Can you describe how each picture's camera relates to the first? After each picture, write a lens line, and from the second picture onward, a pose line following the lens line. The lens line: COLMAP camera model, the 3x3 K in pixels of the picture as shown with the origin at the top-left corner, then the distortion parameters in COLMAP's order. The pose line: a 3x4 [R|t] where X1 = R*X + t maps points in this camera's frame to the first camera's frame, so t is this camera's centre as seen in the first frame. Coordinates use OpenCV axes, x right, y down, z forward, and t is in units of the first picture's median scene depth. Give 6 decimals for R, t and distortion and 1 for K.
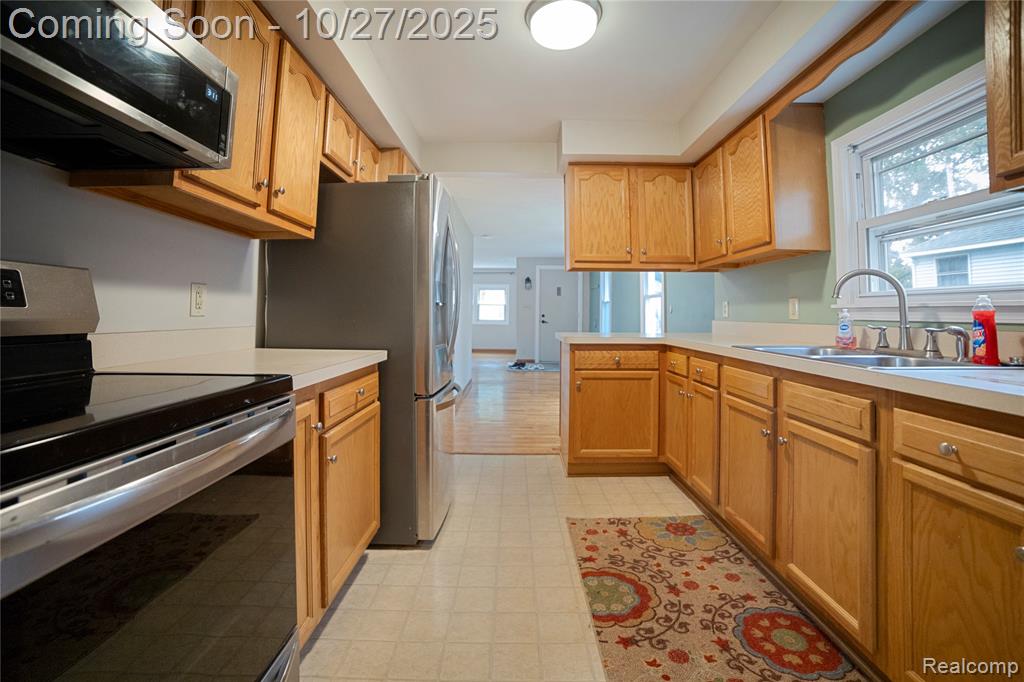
lens RADIAL K [[441.5, 0, 511.1], [0, 441.5, 300.8], [0, 0, 1]] dist [-0.102142, 0.041058]
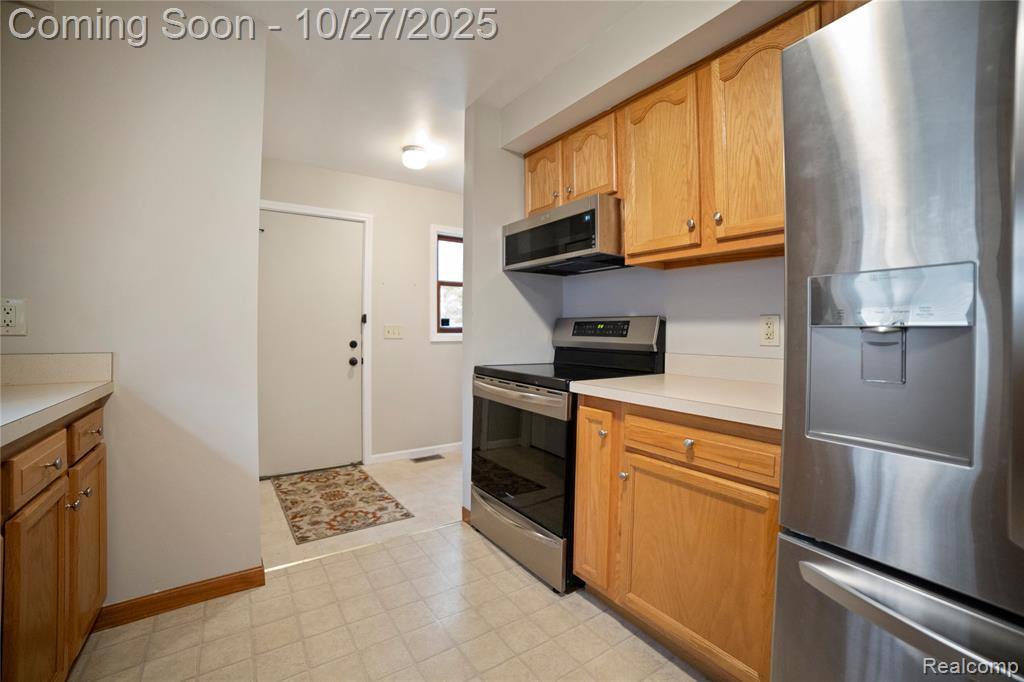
lens RADIAL K [[421.9, 0, 505.4], [0, 421.9, 343.7], [0, 0, 1]] dist [-0.094821, 0.033994]
pose [[-0.826467, 0.008608, -0.562919, 0.286675], [0.008519, 0.999960, 0.002783, 0.016676], [0.562920, -0.002495, -0.826508, 1.136887]]
